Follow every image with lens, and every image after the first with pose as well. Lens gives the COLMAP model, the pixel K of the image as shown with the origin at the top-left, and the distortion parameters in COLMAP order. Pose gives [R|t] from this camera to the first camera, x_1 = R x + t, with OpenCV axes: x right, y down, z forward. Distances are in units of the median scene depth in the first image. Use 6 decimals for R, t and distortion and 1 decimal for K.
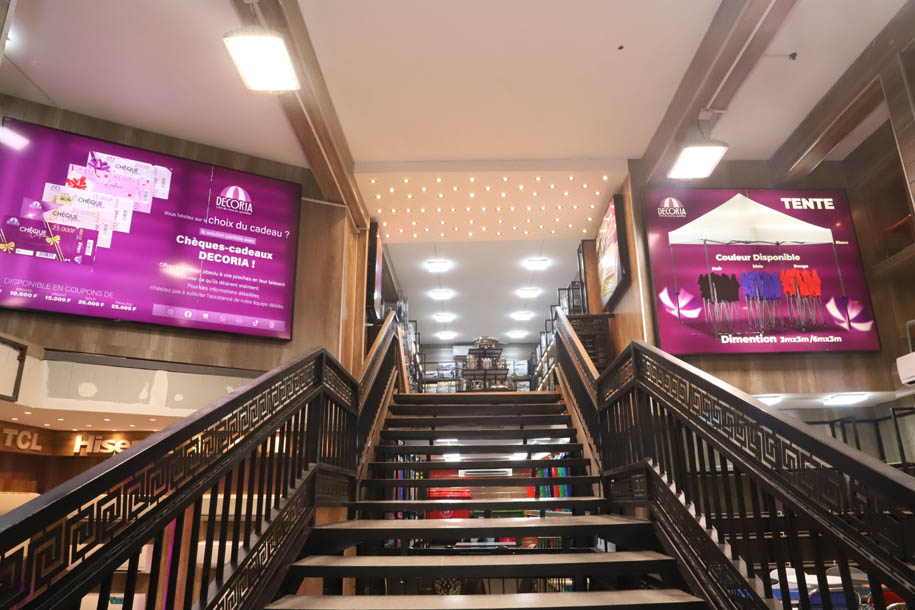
lens RADIAL K [[645.1, 0, 461.6], [0, 645.1, 294.2], [0, 0, 1]] dist [-0.009007, -0.000355]
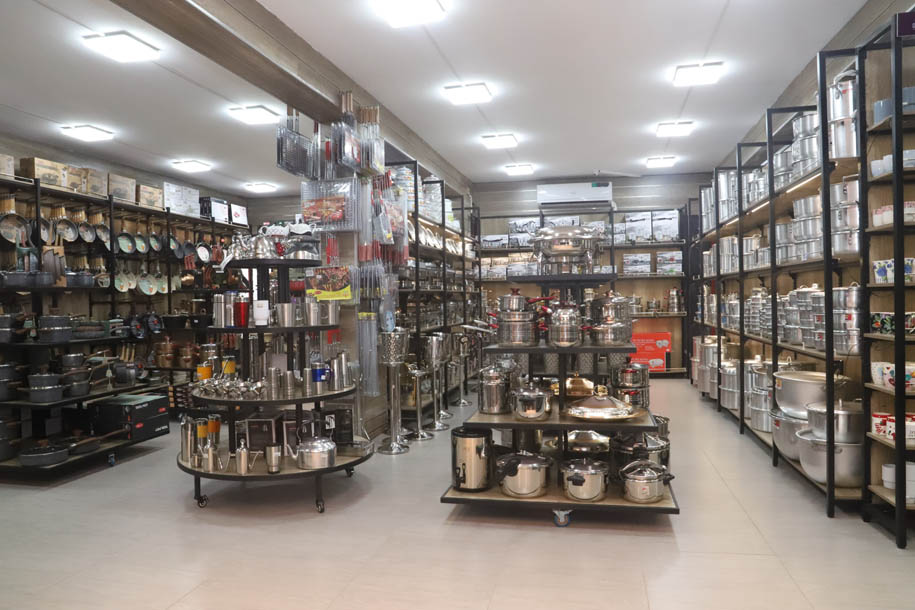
lens RADIAL K [[645.1, 0, 461.6], [0, 645.1, 294.2], [0, 0, 1]] dist [-0.009007, -0.000355]
pose [[0.977528, -0.001541, -0.210799, 0.040577], [0.067084, 0.950264, 0.304135, -0.002538], [0.199846, -0.311442, 0.929013, 0.467331]]
